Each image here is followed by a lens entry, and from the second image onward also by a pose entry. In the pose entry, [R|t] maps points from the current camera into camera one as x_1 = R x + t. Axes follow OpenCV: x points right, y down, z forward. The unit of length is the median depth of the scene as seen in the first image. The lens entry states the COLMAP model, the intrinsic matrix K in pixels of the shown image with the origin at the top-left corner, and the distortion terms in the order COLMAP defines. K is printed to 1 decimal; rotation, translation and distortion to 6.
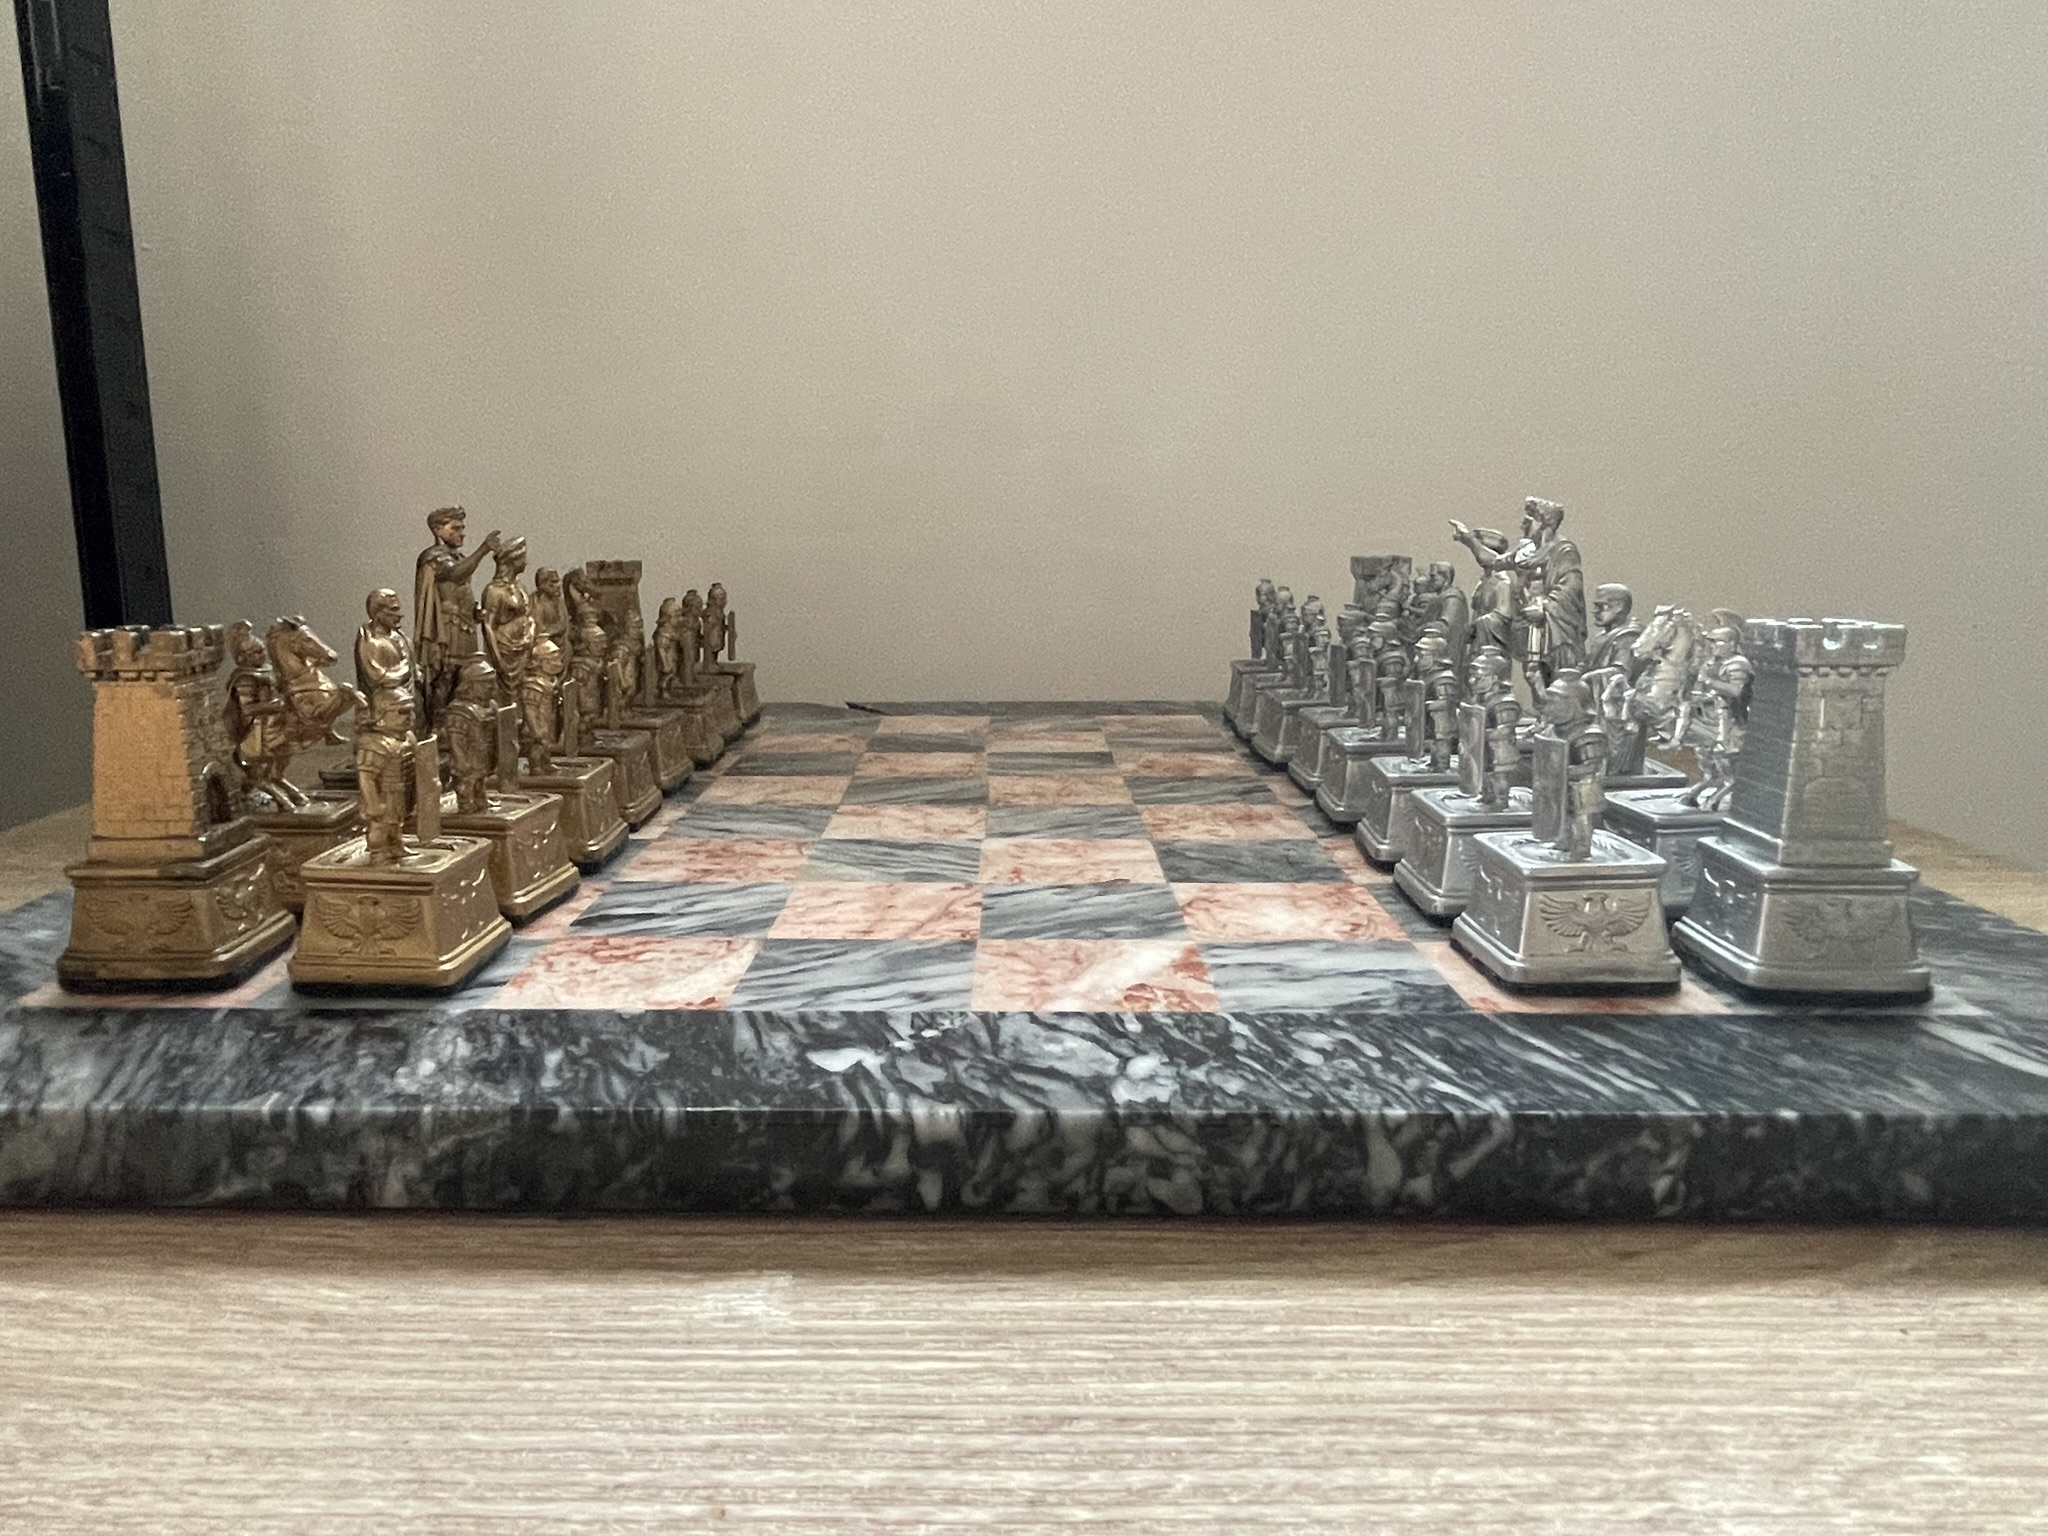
lens RADIAL K [[1424.9, 0, 956.8], [0, 1424.9, 756.2], [0, 0, 1]] dist [-0.001956, -0.003959]
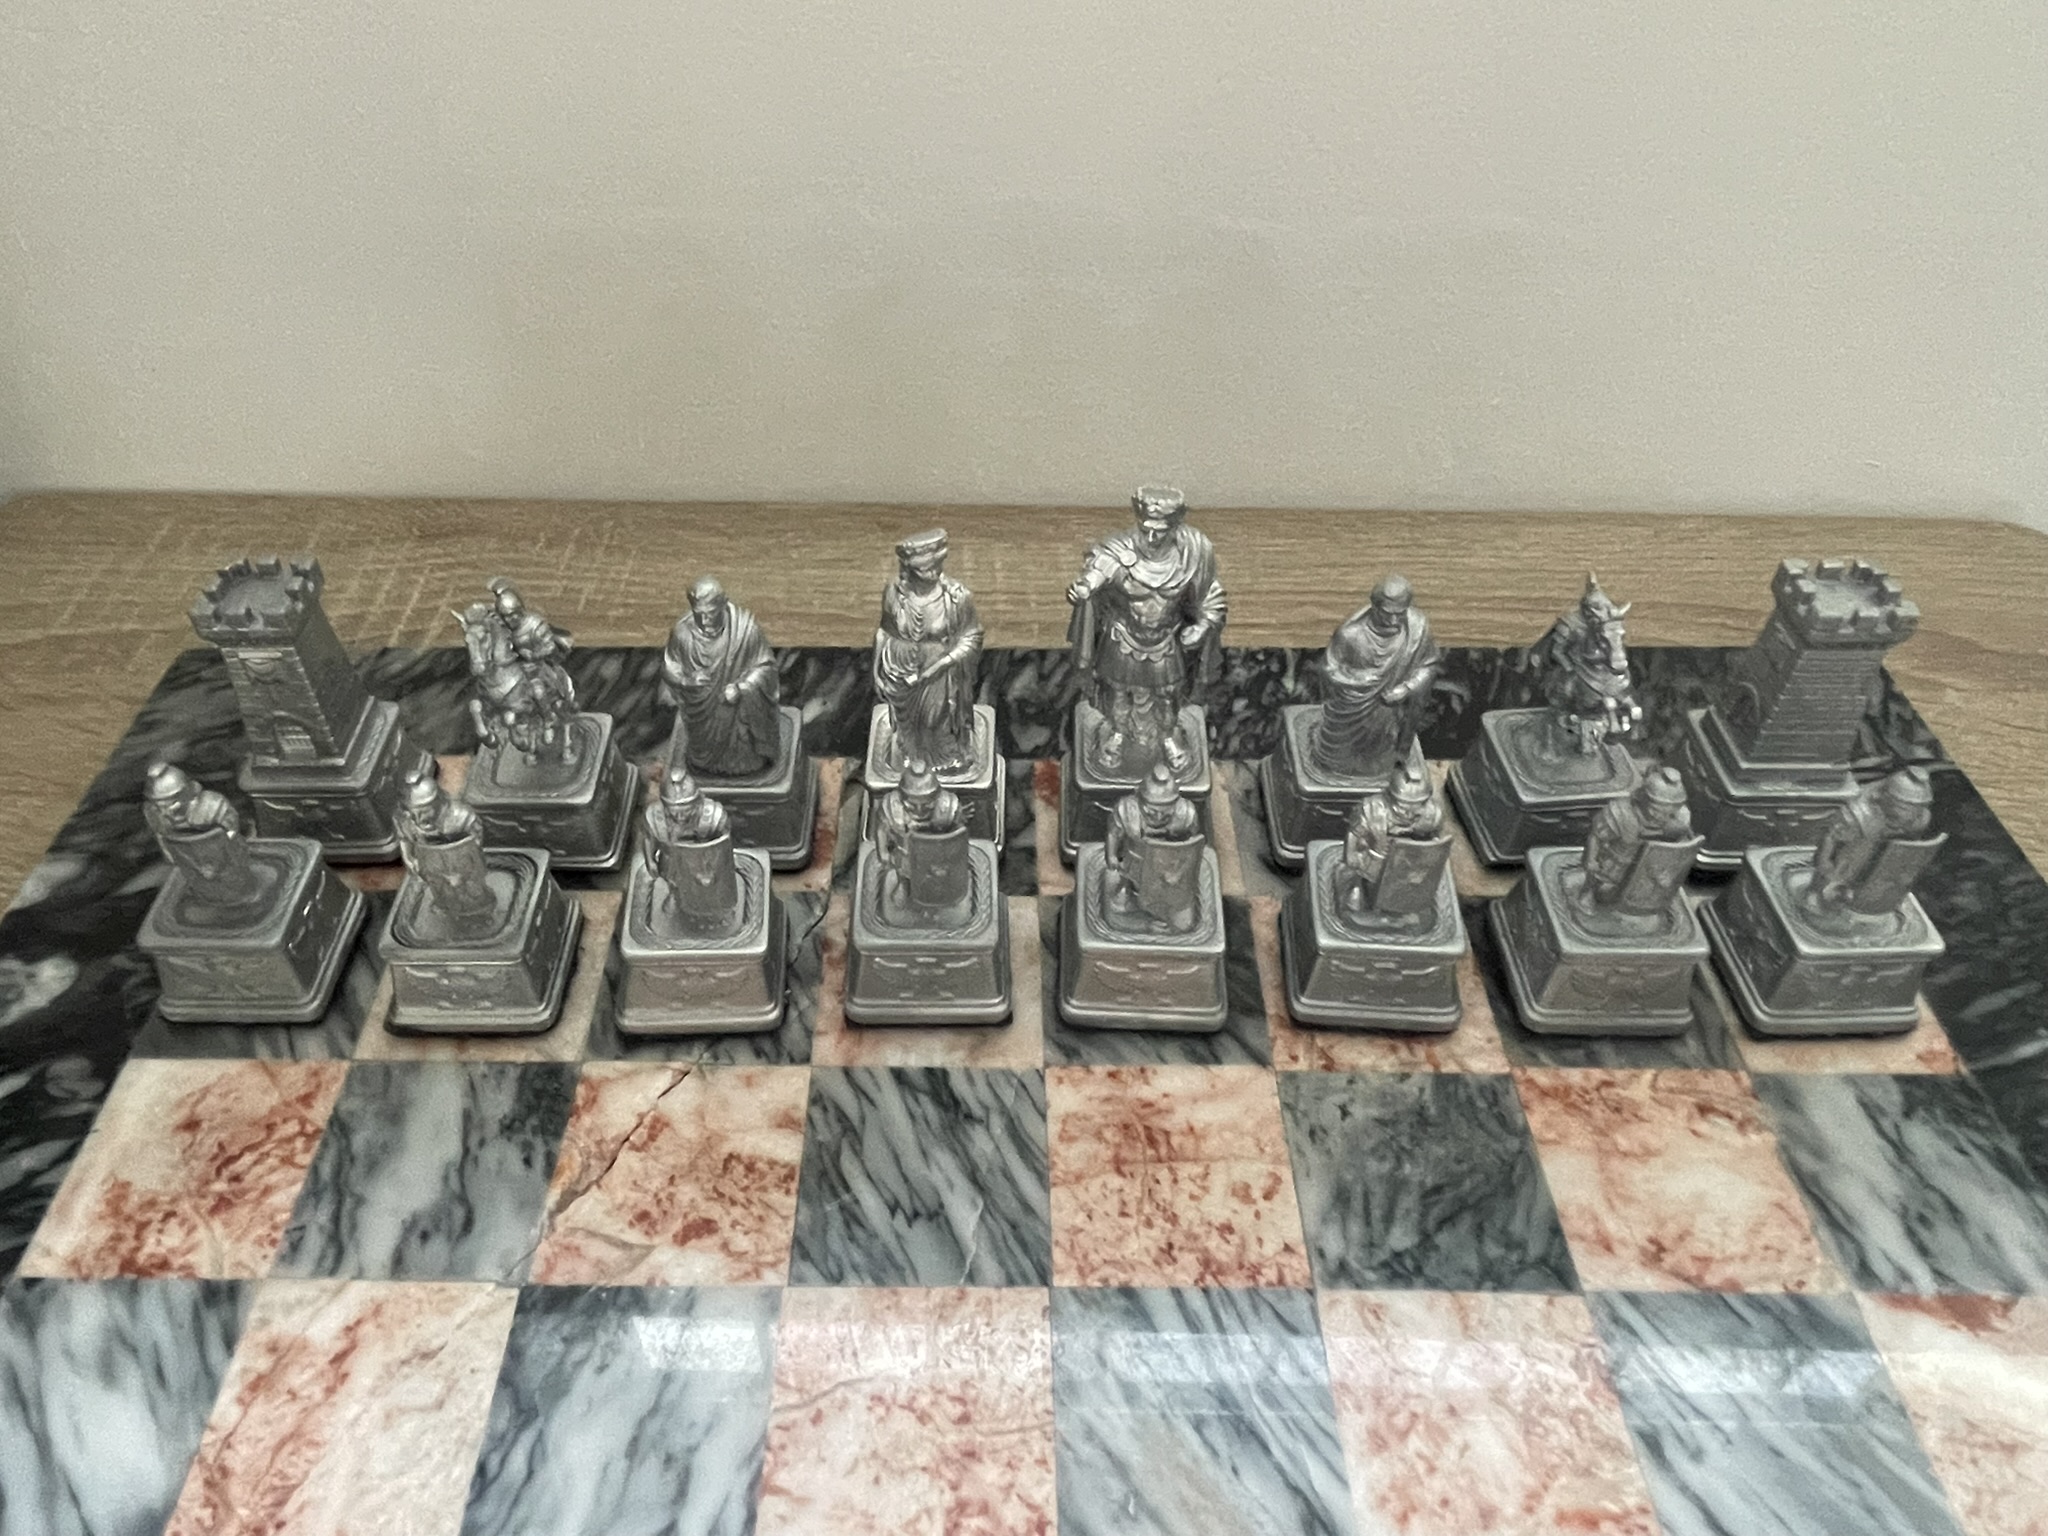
lens RADIAL K [[1424.9, 0, 958.7], [0, 1424.9, 757.3], [0, 0, 1]] dist [-0.001956, -0.003959]
pose [[-0.018263, -0.665191, 0.746450, -0.192365], [0.186279, 0.731239, 0.656193, -0.613107], [-0.982327, 0.151032, 0.110557, 1.161877]]
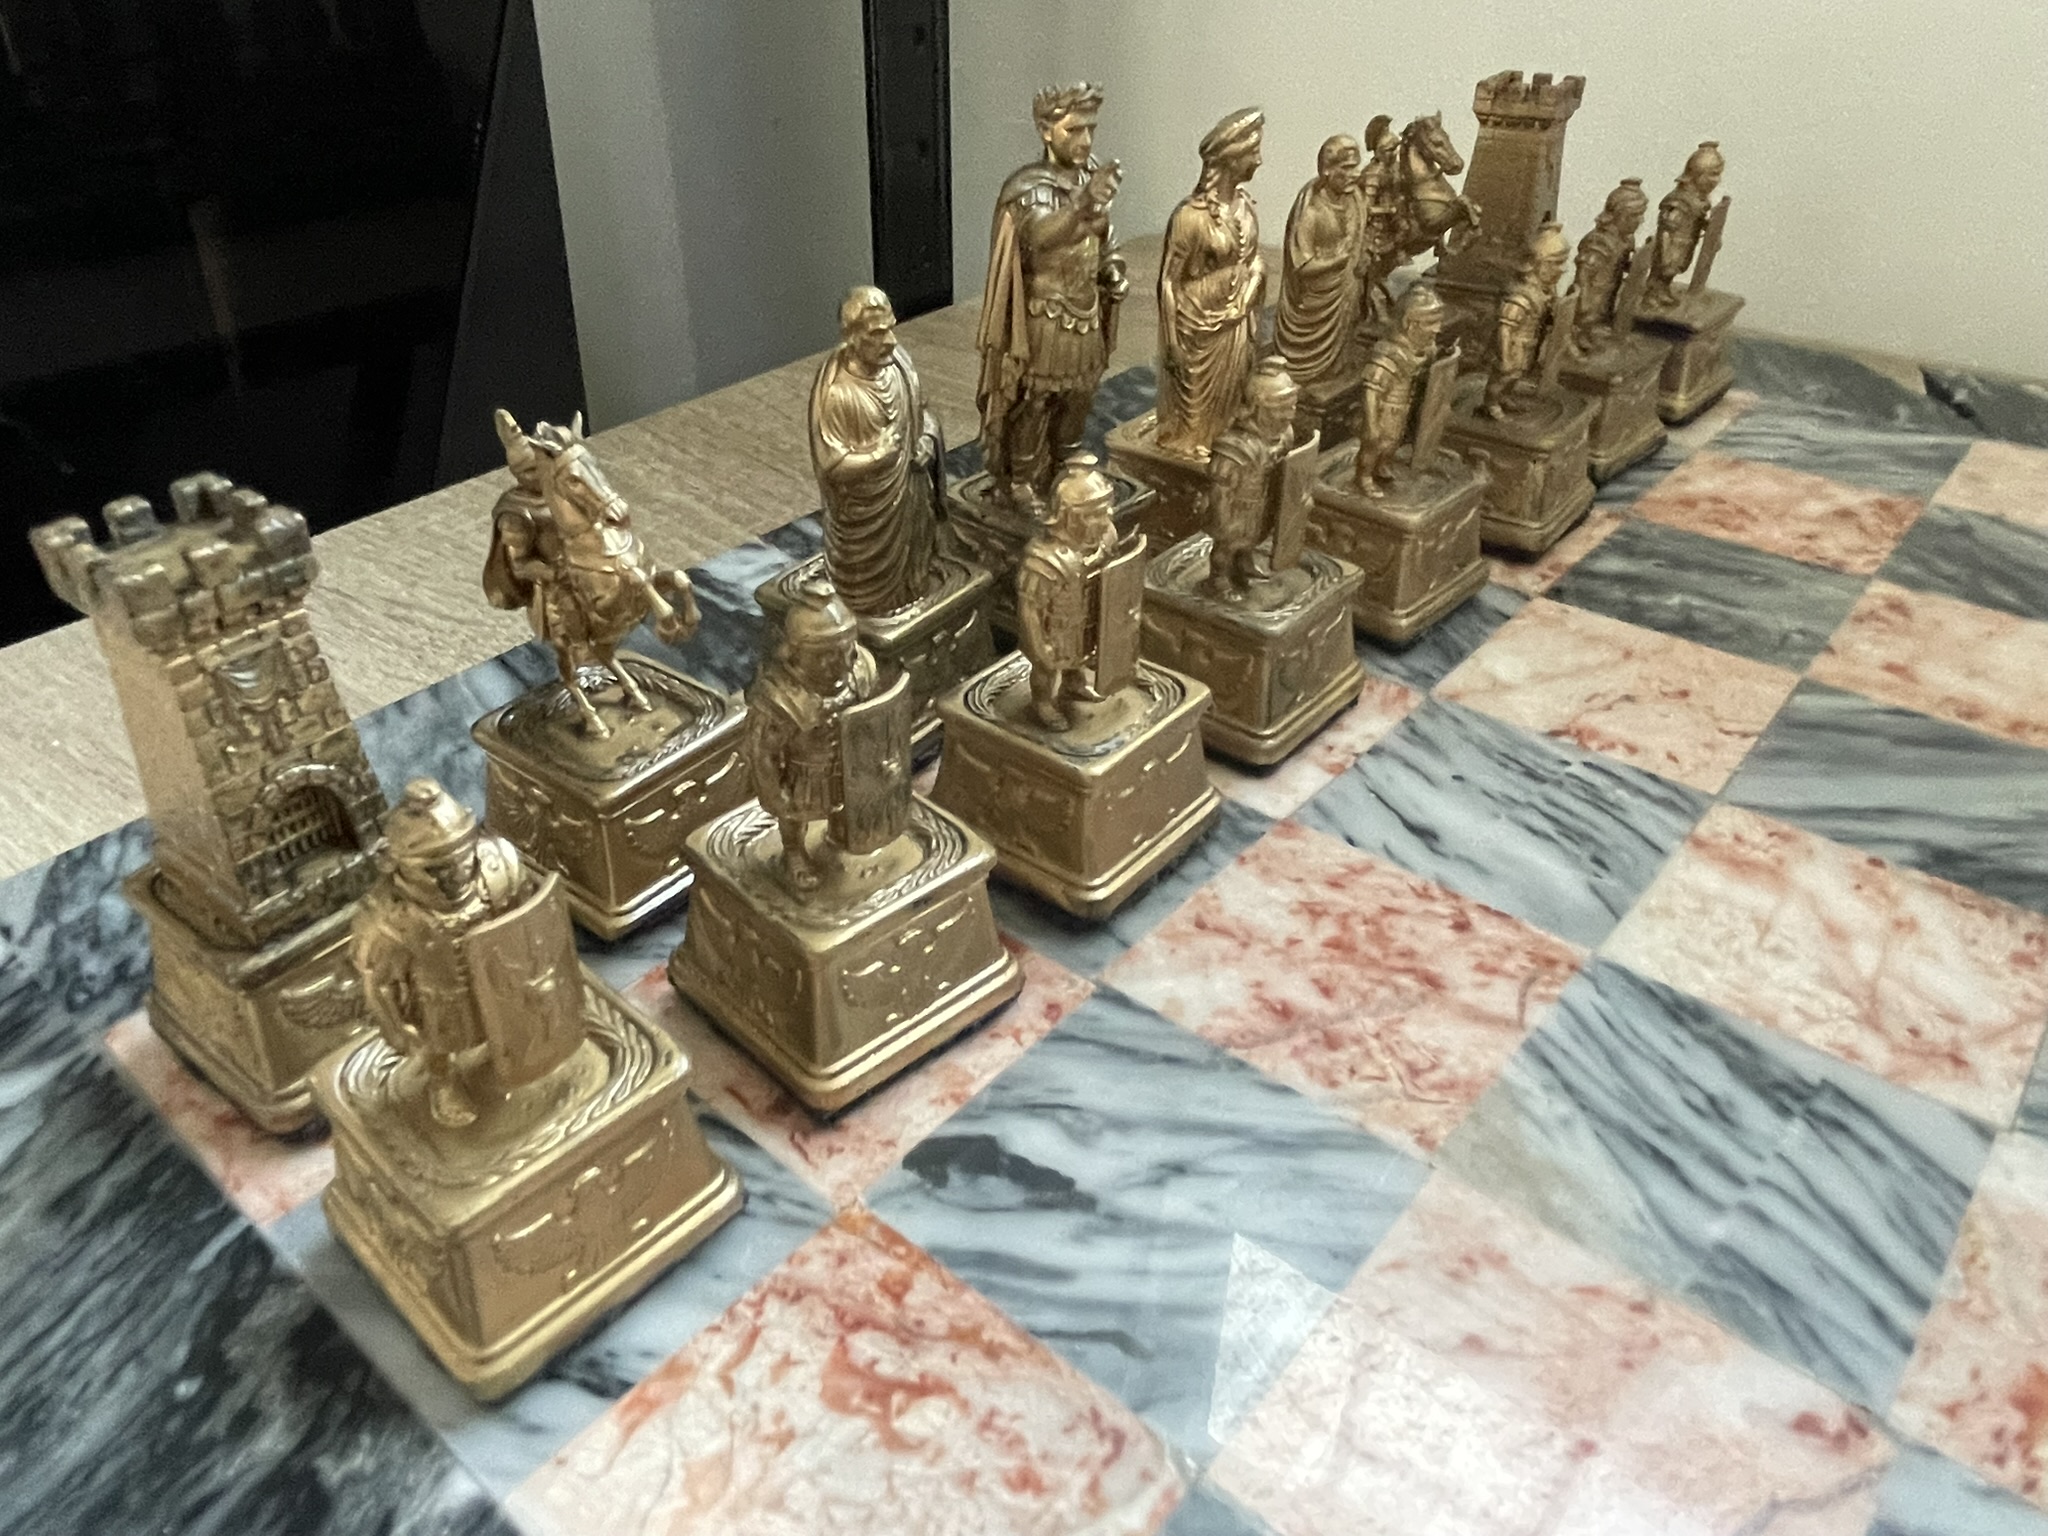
lens RADIAL K [[1424.9, 0, 929.8], [0, 1424.9, 750.6], [0, 0, 1]] dist [-0.001956, -0.003959]
pose [[0.761773, 0.346453, -0.547422, -0.033661], [-0.090972, 0.893824, 0.439092, -0.208151], [0.641424, -0.284689, 0.712409, 0.611122]]
